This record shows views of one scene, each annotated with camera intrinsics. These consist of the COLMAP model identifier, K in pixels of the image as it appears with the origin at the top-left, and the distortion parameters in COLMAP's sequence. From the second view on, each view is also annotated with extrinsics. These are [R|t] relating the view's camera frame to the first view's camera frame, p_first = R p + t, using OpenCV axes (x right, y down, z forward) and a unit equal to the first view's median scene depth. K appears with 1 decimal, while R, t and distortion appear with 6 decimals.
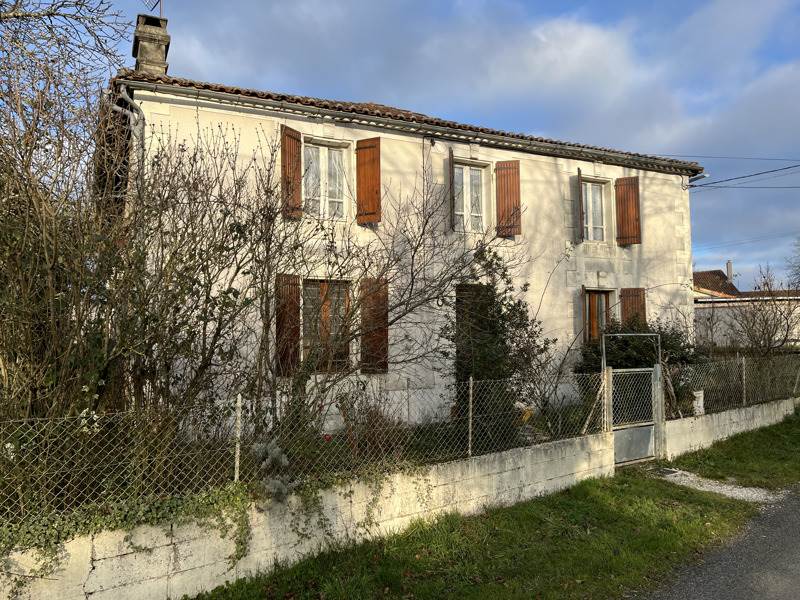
lens RADIAL K [[602.7, 0, 396.8], [0, 602.7, 301.9], [0, 0, 1]] dist [-0.002343, 0.000365]
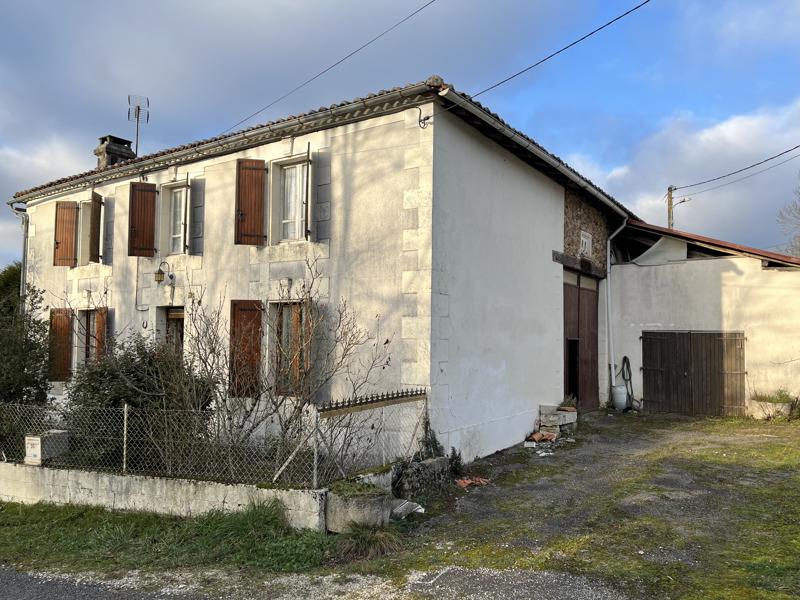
lens RADIAL K [[602.7, 0, 397.5], [0, 602.7, 298.7], [0, 0, 1]] dist [-0.002343, 0.000365]
pose [[0.531696, -0.045882, -0.845691, 1.015413], [0.045699, 0.998631, -0.025448, 0.001156], [0.845701, -0.025116, 0.533065, 0.674257]]
